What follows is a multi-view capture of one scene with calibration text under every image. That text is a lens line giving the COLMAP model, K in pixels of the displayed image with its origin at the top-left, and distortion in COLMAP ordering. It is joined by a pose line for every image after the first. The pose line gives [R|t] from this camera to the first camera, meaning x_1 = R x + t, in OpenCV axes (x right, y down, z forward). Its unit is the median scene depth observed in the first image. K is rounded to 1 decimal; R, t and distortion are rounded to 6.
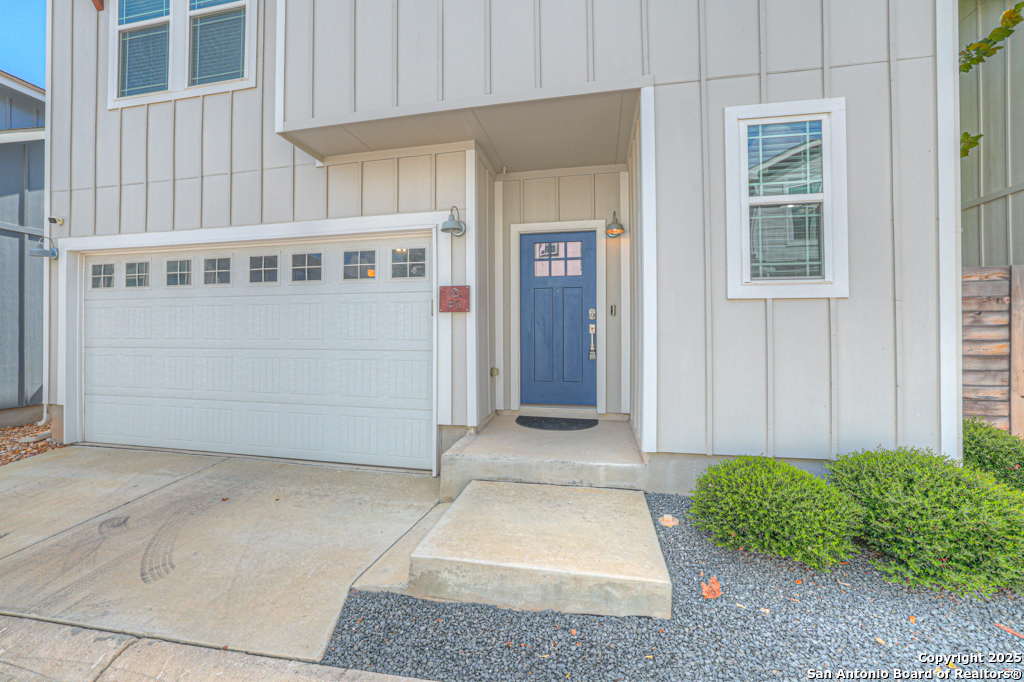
lens RADIAL K [[423.5, 0, 508.8], [0, 423.5, 334.5], [0, 0, 1]] dist [-0.010133, 0.000128]
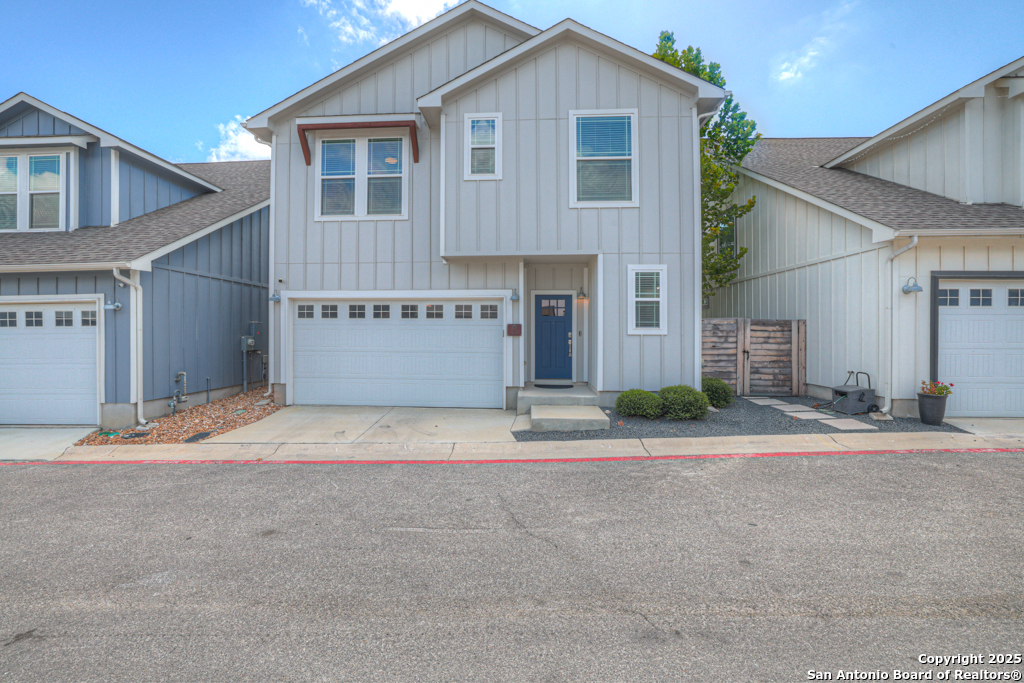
lens RADIAL K [[433.3, 0, 505.5], [0, 433.3, 336.0], [0, 0, 1]] dist [0.002674, 0.000516]
pose [[0.986583, 0.002330, 0.163246, -0.495897], [-0.004393, 0.999915, 0.012280, -0.071802], [-0.163204, -0.012833, 0.986509, -1.127560]]
